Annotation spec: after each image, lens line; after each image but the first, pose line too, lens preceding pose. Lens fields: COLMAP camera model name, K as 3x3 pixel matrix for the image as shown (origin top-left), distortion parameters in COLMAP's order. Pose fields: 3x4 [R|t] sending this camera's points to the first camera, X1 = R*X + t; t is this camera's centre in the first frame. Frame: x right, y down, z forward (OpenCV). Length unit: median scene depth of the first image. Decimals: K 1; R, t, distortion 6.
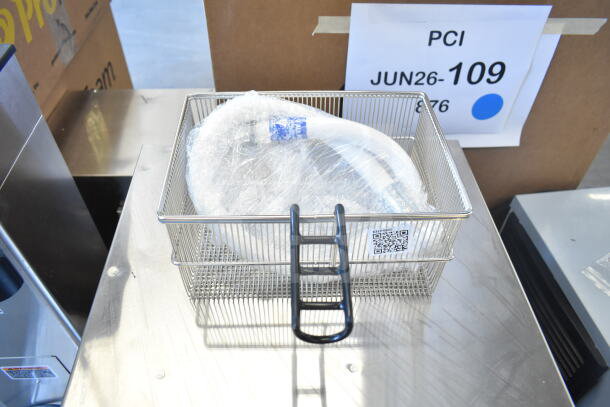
lens RADIAL K [[461.6, 0, 307.8], [0, 461.6, 205.1], [0, 0, 1]] dist [-0.015561, 0.007457]
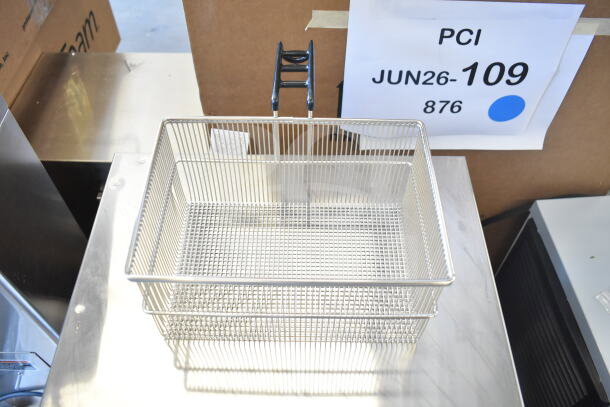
lens RADIAL K [[523.9, 0, 307.8], [0, 523.9, 204.2], [0, 0, 1]] dist [-0.033840, 0.010181]
pose [[0.998744, 0.036237, -0.034609, 0.056640], [-0.031843, 0.992263, 0.120001, -0.147932], [0.038690, -0.118749, 0.992170, -0.020276]]
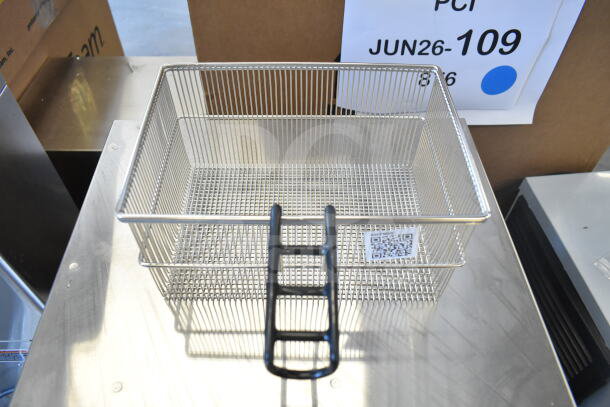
lens RADIAL K [[461.6, 0, 304.6], [0, 461.6, 205.2], [0, 0, 1]] dist [-0.015561, 0.007457]
pose [[0.999782, 0.013645, -0.015781, 0.028912], [-0.012577, 0.997748, 0.065885, -0.025402], [0.016644, -0.065672, 0.997702, 0.082919]]
